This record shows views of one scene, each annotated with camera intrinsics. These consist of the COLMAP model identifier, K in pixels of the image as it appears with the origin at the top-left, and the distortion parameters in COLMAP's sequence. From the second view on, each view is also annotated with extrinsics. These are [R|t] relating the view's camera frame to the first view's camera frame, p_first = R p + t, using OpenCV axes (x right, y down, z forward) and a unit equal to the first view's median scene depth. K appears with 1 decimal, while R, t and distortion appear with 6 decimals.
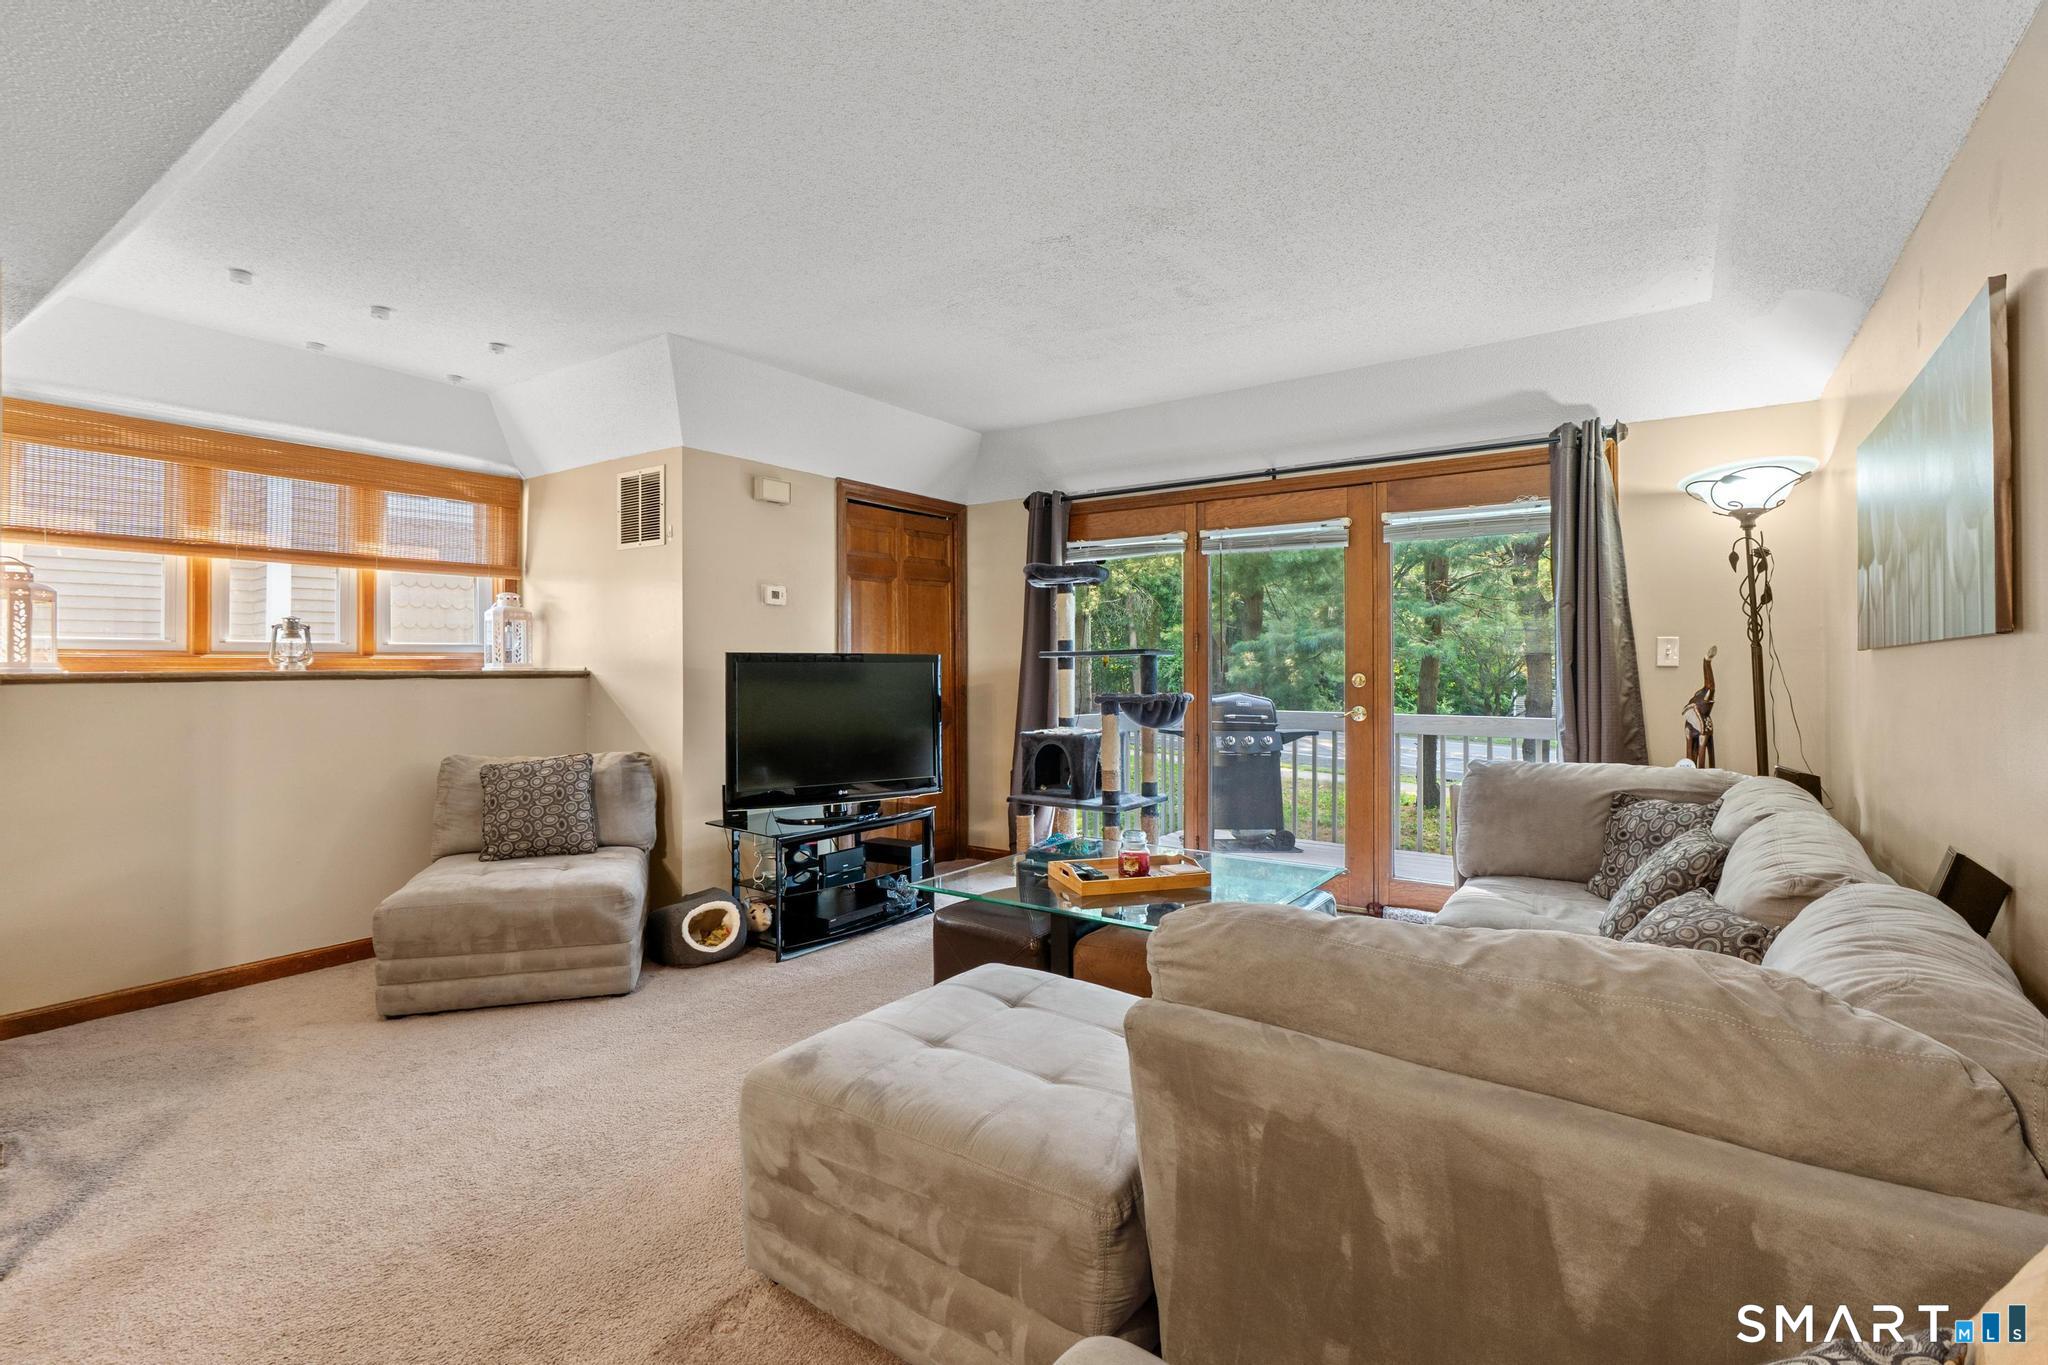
lens RADIAL K [[939.8, 0, 1008.7], [0, 939.8, 655.9], [0, 0, 1]] dist [0.000253, 0.000671]
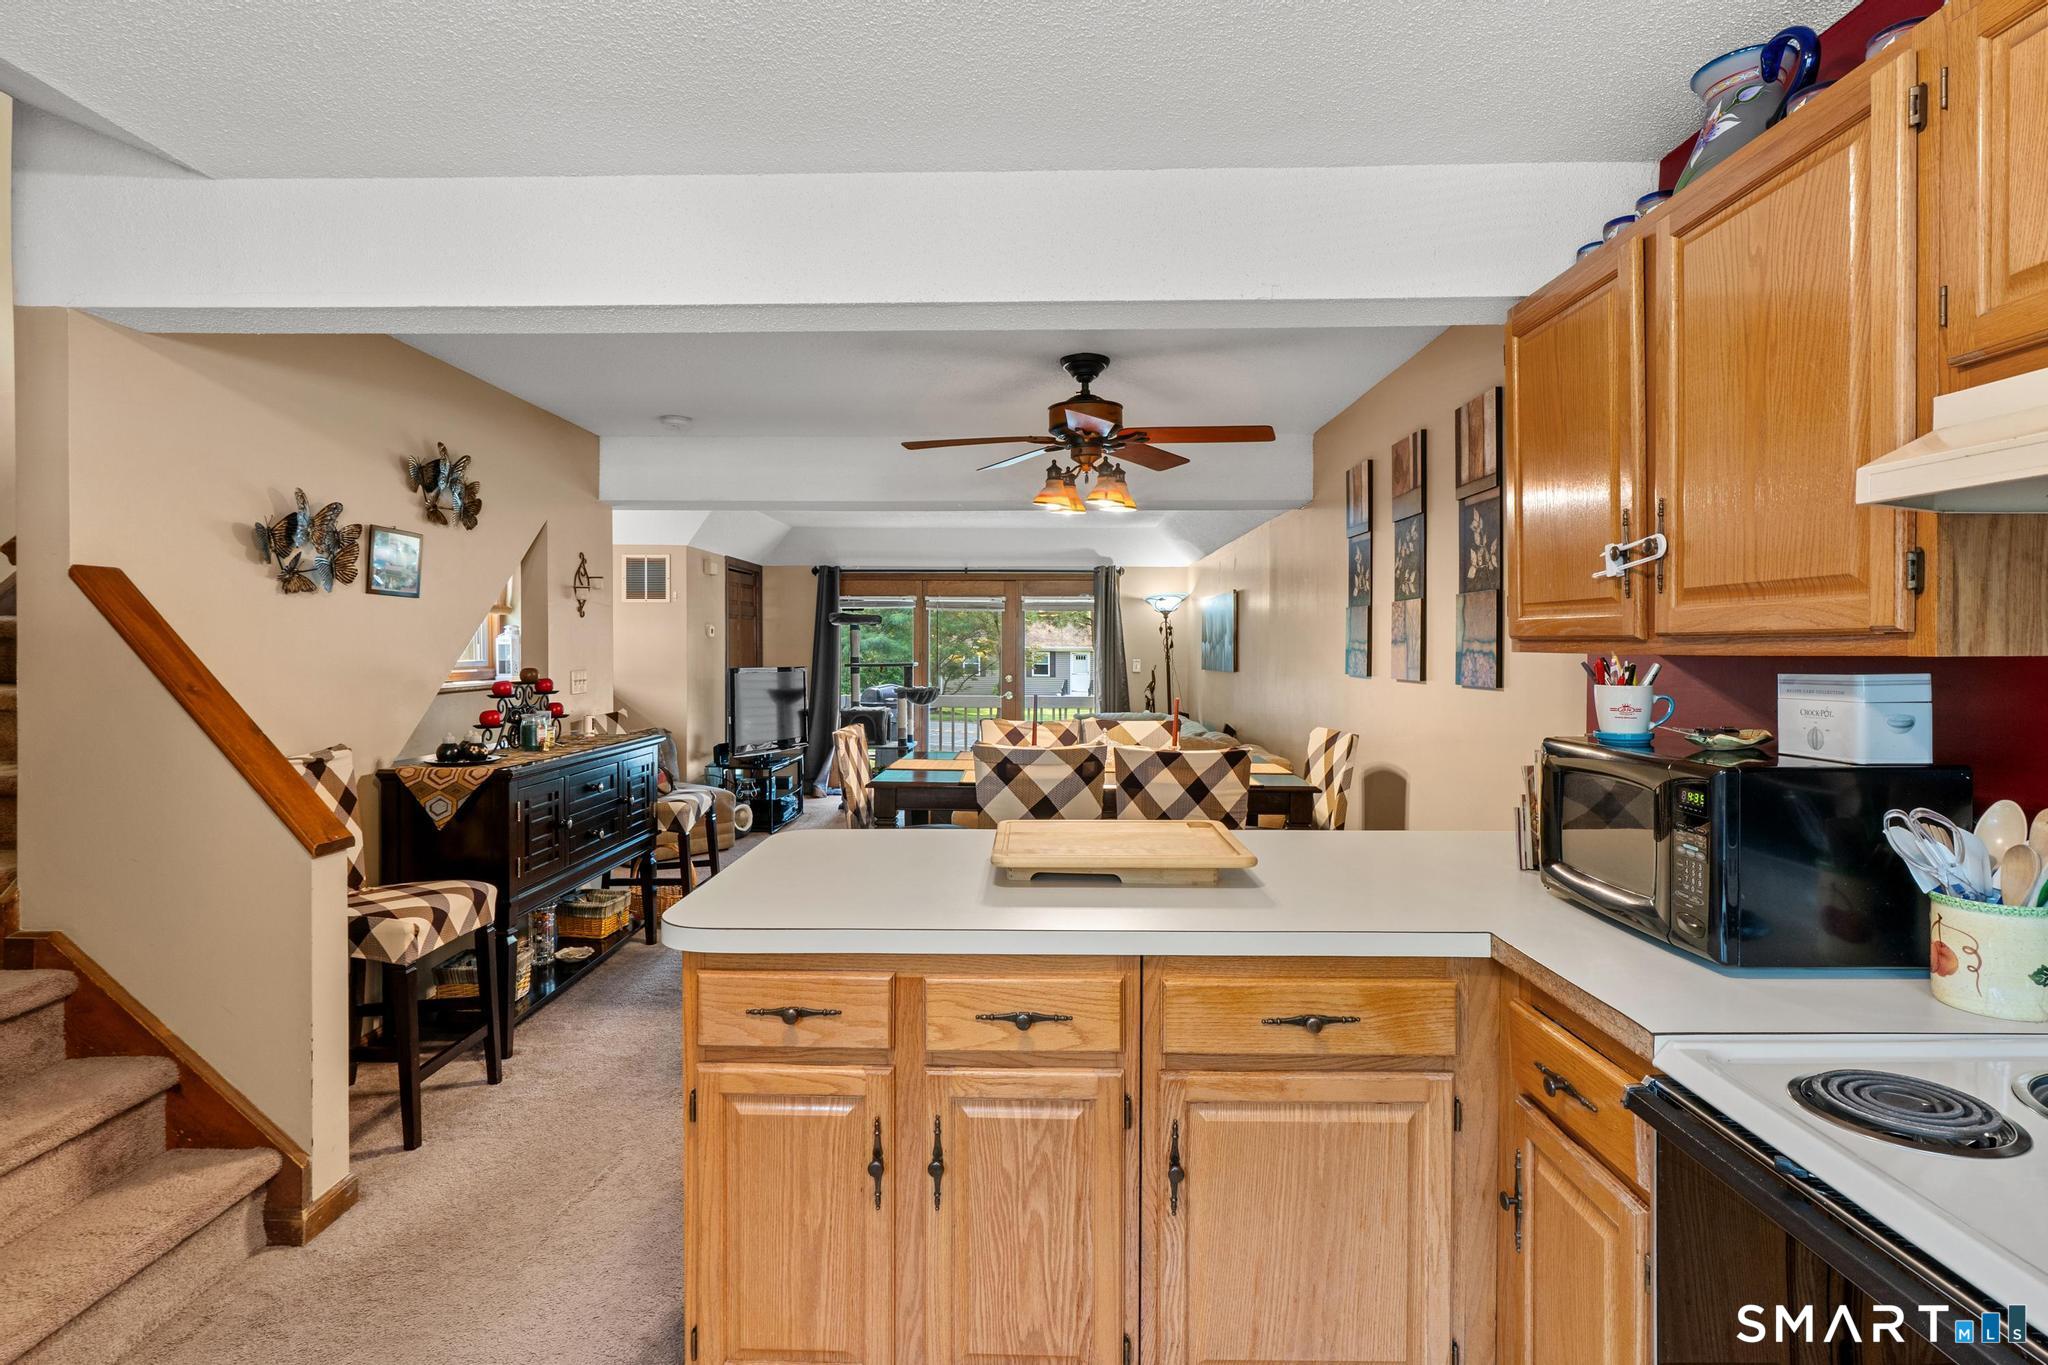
lens RADIAL K [[1013.1, 0, 1012.4], [0, 1013.1, 656.7], [0, 0, 1]] dist [0.000418, 0.000681]
pose [[0.830049, 0.001027, 0.557689, -0.864469], [-0.009007, 0.999893, 0.011564, -0.048271], [-0.557617, -0.014622, 0.829969, -0.829619]]
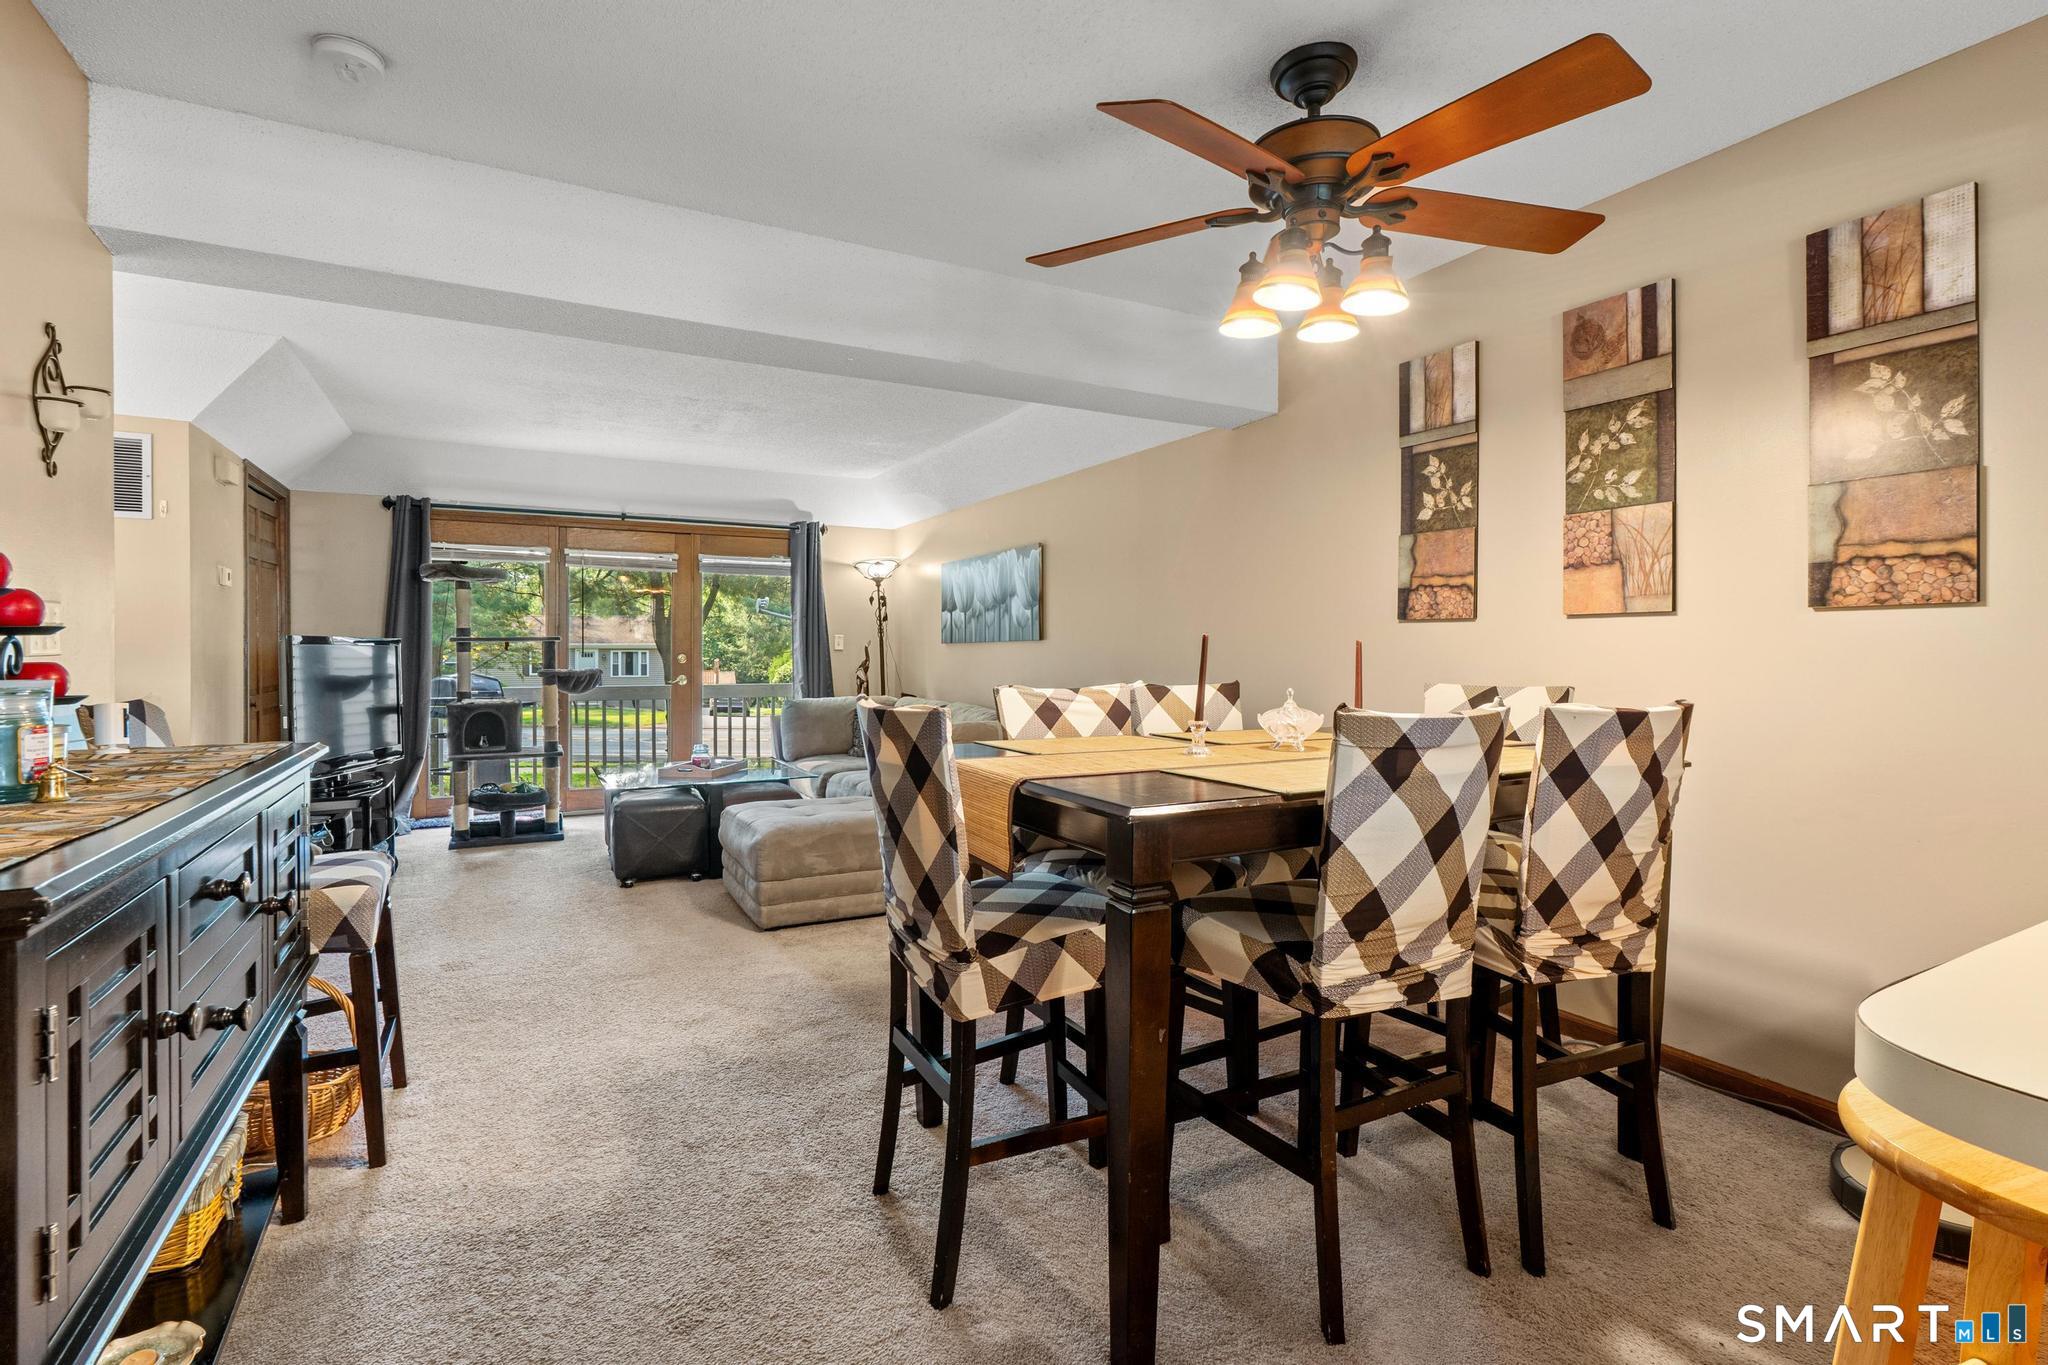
lens RADIAL K [[939.8, 0, 1008.7], [0, 939.8, 655.9], [0, 0, 1]] dist [0.000253, 0.000671]
pose [[0.448066, -0.003068, 0.893995, -0.825666], [-0.007159, 0.999950, 0.007020, 0.006798], [-0.893972, -0.009546, 0.448022, -0.197807]]
